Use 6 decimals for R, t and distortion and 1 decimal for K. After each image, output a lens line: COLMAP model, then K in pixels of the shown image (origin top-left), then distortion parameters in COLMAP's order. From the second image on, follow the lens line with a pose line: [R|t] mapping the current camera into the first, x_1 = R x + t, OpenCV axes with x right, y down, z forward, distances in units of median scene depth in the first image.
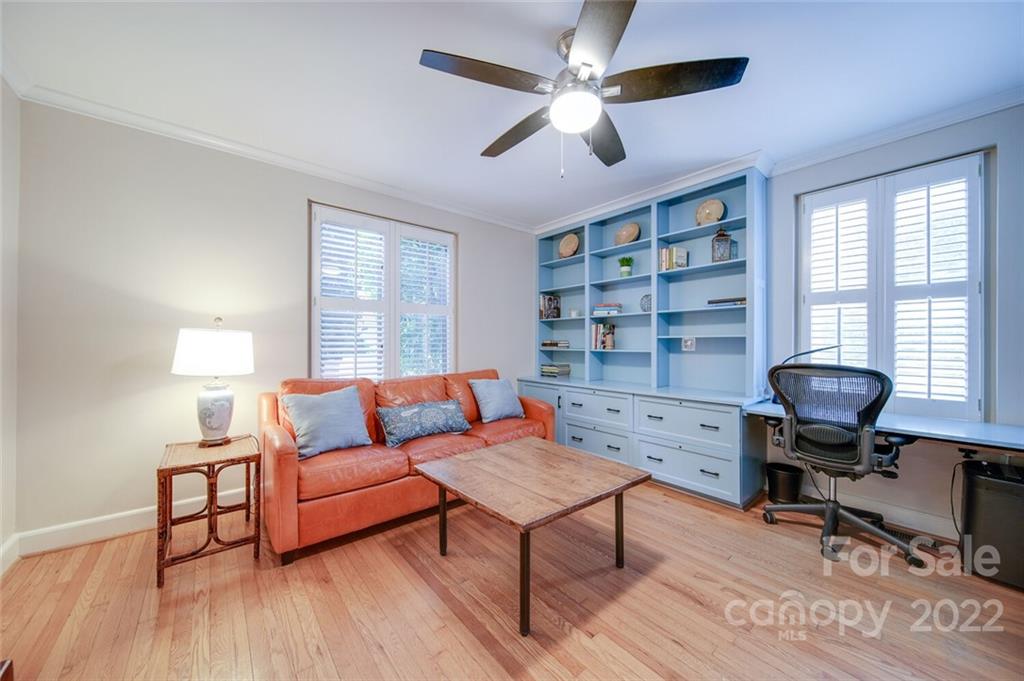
lens RADIAL K [[359.0, 0, 513.8], [0, 359.0, 340.4], [0, 0, 1]] dist [-0.002564, -0.000473]
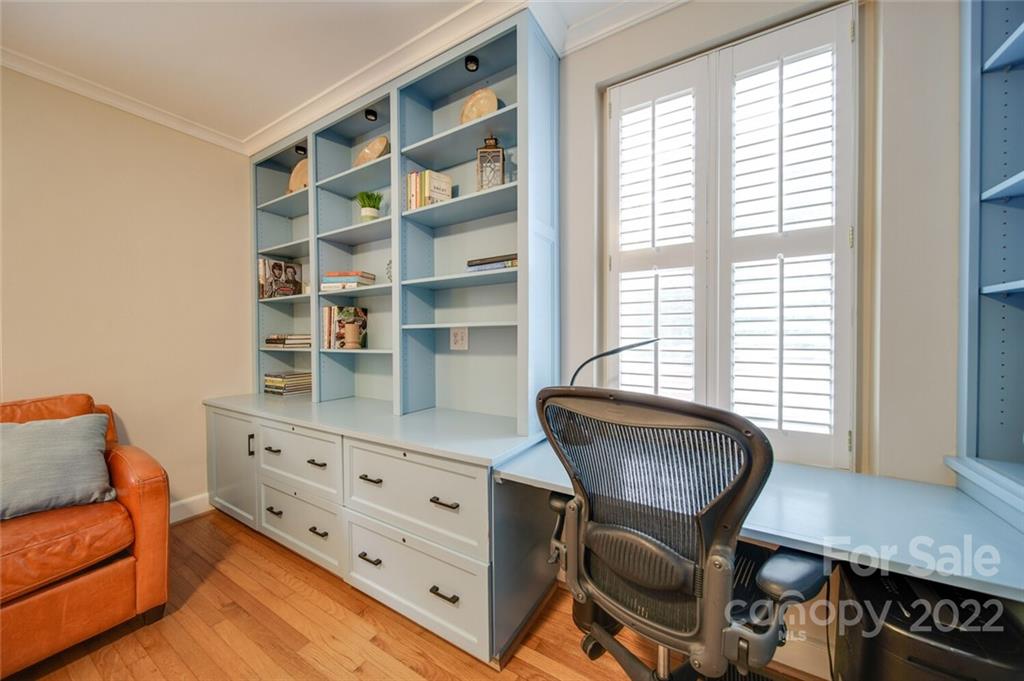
lens RADIAL K [[359.0, 0, 513.8], [0, 359.0, 340.4], [0, 0, 1]] dist [-0.002564, -0.000473]
pose [[0.950367, -0.011499, 0.310917, 0.478259], [0.006181, 0.999817, 0.018084, 0.003510], [-0.311068, -0.015265, 0.950265, 0.487405]]
